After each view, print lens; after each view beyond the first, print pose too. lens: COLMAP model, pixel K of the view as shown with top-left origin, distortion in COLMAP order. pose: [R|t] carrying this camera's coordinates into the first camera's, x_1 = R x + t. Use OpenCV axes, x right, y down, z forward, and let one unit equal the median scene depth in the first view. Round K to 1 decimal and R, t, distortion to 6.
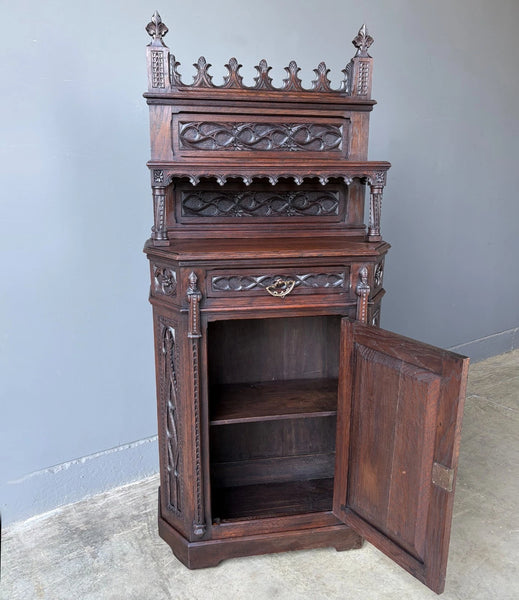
lens RADIAL K [[517.0, 0, 262.3], [0, 517.0, 314.4], [0, 0, 1]] dist [0.019934, 0.014832]
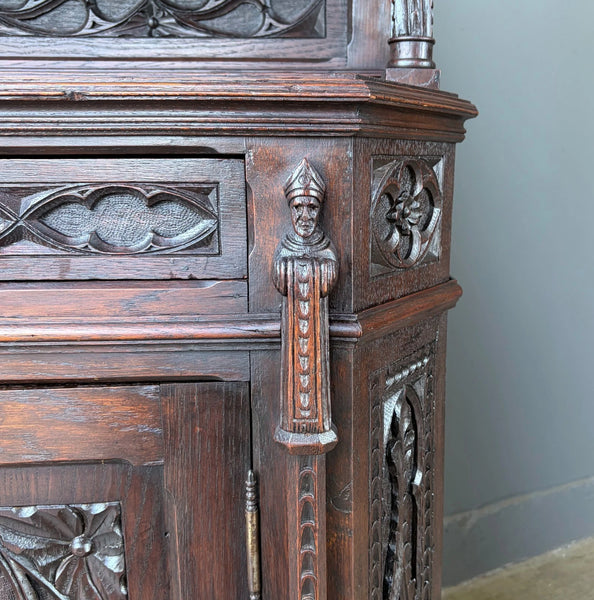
lens RADIAL K [[709.4, 0, 329.6], [0, 709.4, 308.6], [0, 0, 1]] dist [0.048149, 0.000000]
pose [[0.989713, 0.021320, -0.141472, 0.227595], [-0.030831, 0.997384, -0.065381, -0.009907], [0.139708, 0.069071, 0.987781, 0.650324]]
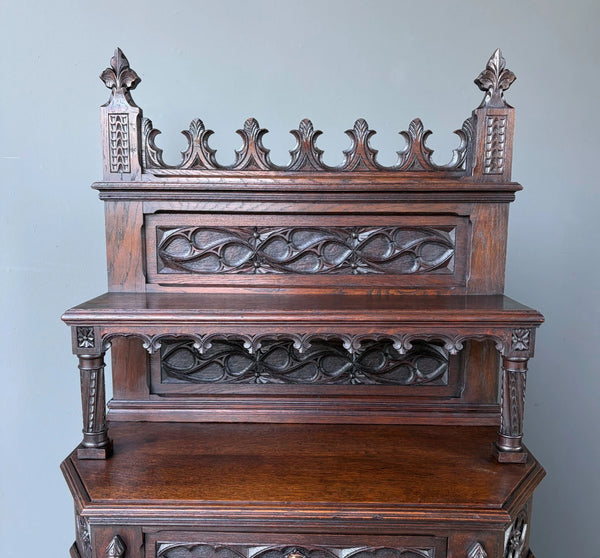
lens RADIAL K [[591.4, 0, 304.5], [0, 591.4, 312.6], [0, 0, 1]] dist [0.027147, 0.000000]
pose [[0.979259, 0.034932, -0.199578, 0.131798], [-0.052735, 0.995019, -0.084596, -0.223756], [0.195628, 0.093367, 0.976223, 0.386482]]
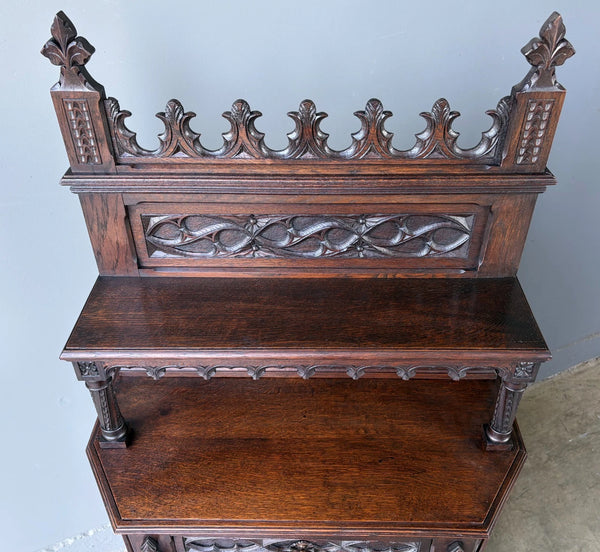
lens RADIAL K [[591.4, 0, 307.2], [0, 591.4, 291.2], [0, 0, 1]] dist [0.027147, 0.000000]
pose [[0.981787, 0.113026, -0.152706, 0.097578], [-0.044469, 0.918171, 0.393681, -0.528757], [0.184706, -0.379720, 0.906475, 0.453720]]
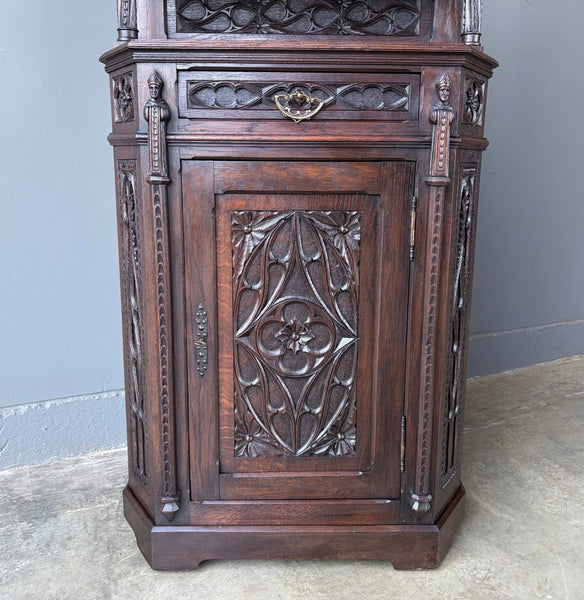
lens RADIAL K [[591.7, 0, 296.1], [0, 591.7, 288.6], [0, 0, 1]] dist [0.033590, 0.000000]
pose [[0.987369, 0.039040, -0.153554, 0.130681], [-0.047964, 0.997342, -0.054845, 0.181279], [0.151005, 0.061518, 0.986617, 0.288732]]
